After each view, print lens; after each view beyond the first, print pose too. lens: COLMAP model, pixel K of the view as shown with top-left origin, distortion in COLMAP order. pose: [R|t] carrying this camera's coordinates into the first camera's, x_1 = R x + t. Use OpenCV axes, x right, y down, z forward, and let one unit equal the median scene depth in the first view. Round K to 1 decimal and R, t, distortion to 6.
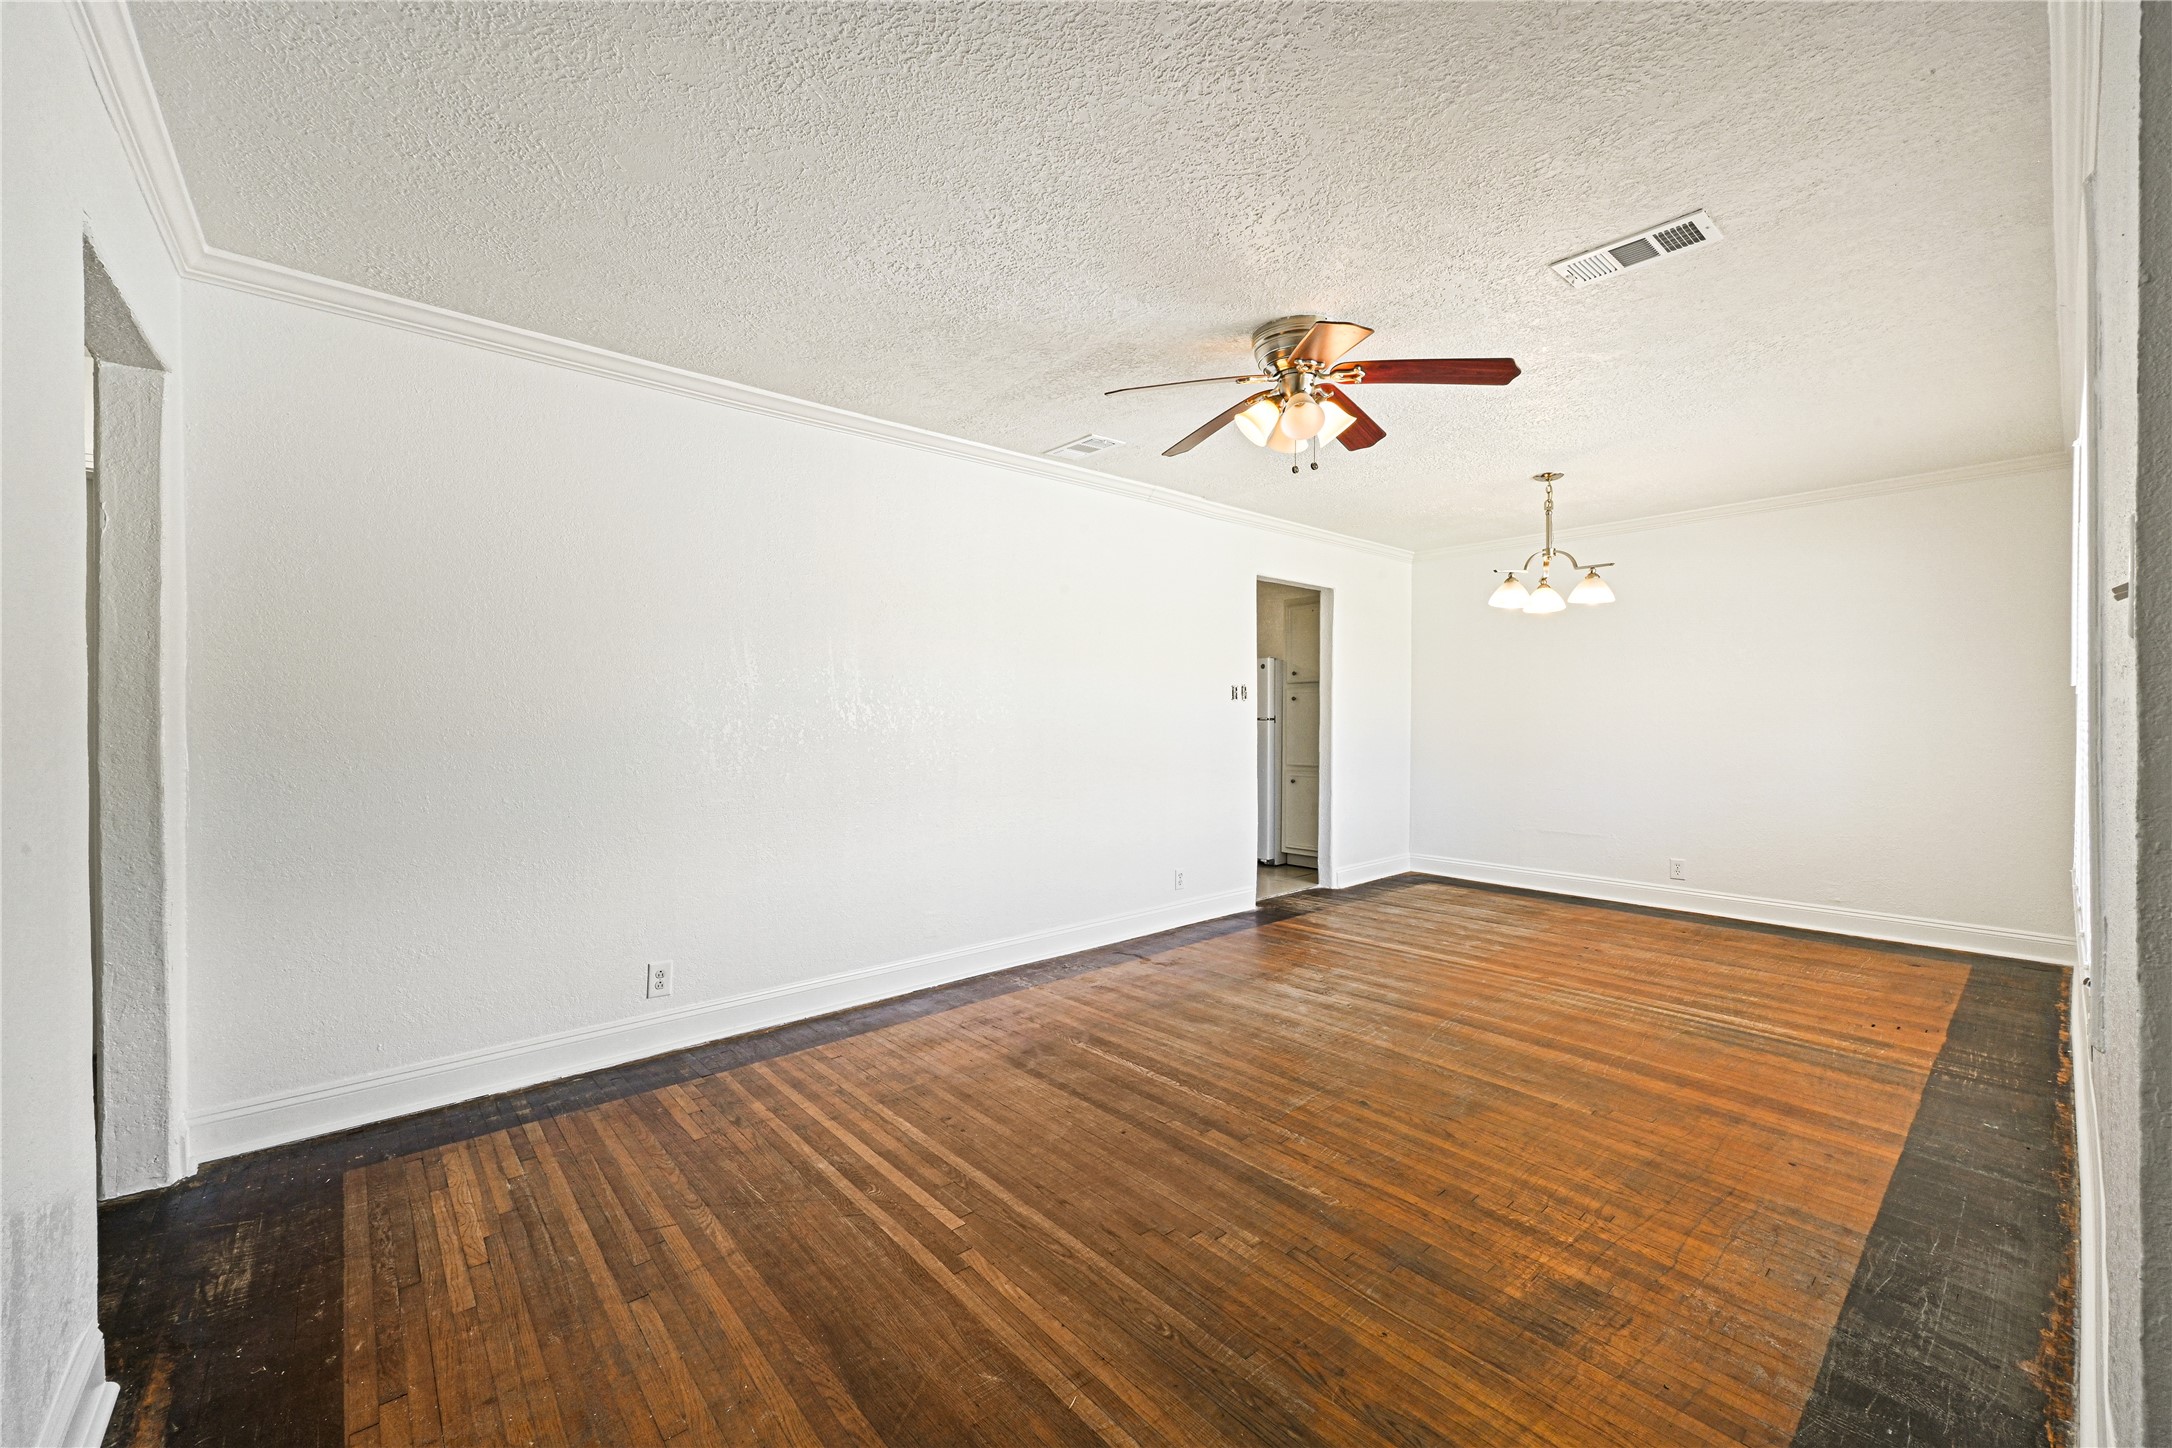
lens RADIAL K [[862.7, 0, 1094.7], [0, 862.7, 723.0], [0, 0, 1]] dist [0.002681, -0.000069]
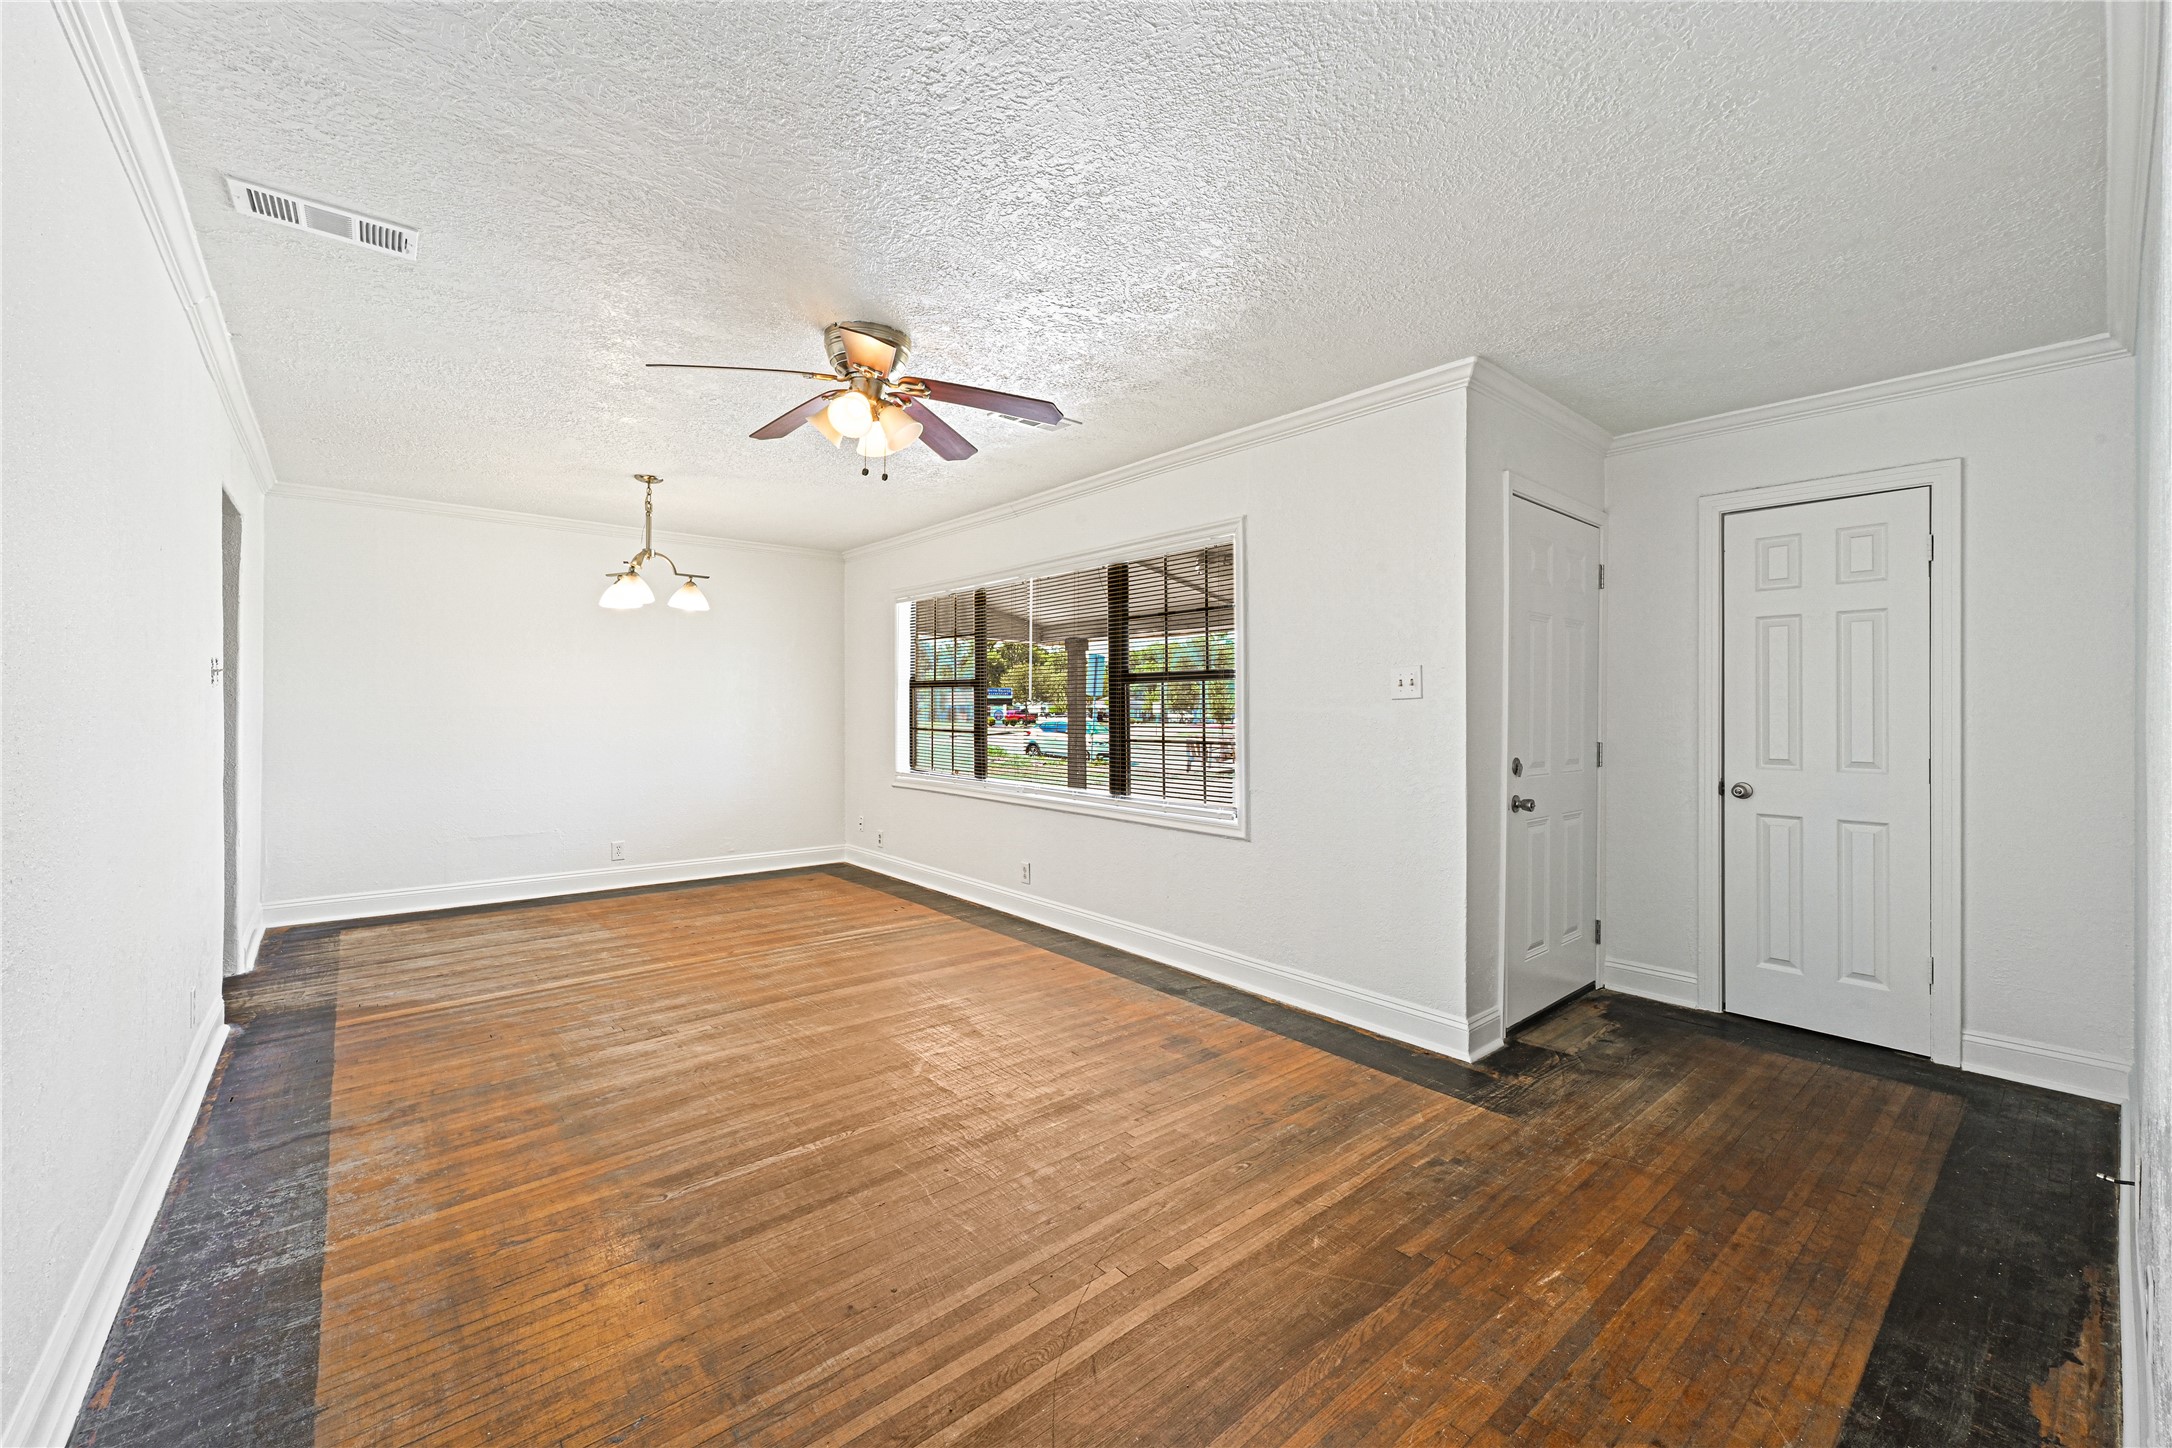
lens RADIAL K [[862.7, 0, 1089.0], [0, 862.7, 711.7], [0, 0, 1]] dist [0.002681, -0.000069]
pose [[0.013623, 0.001132, 0.999907, -0.649898], [-0.000284, 0.999999, -0.001129, -0.010130], [-0.999907, -0.000268, 0.013623, 0.612376]]
